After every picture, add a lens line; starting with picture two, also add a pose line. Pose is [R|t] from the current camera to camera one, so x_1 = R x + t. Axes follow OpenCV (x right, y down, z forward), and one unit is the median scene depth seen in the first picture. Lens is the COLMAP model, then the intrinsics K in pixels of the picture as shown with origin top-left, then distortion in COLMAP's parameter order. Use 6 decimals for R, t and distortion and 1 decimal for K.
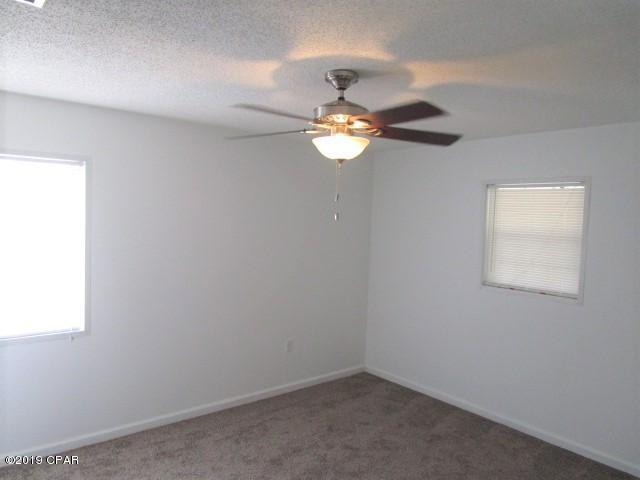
lens RADIAL K [[454.4, 0, 316.5], [0, 454.4, 237.1], [0, 0, 1]] dist [-0.027419, 0.005048]
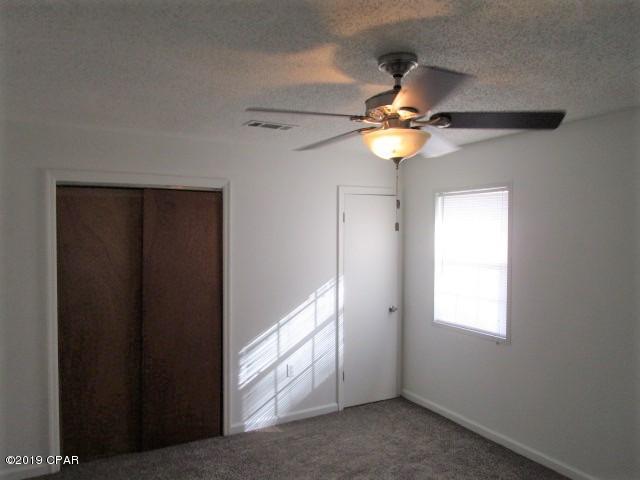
lens RADIAL K [[454.4, 0, 316.5], [0, 454.4, 237.1], [0, 0, 1]] dist [-0.027419, 0.005048]
pose [[-0.229739, -0.023250, -0.972975, 0.901884], [-0.052360, 0.998562, -0.011498, -0.008371], [0.971843, 0.048303, -0.230626, 1.062521]]
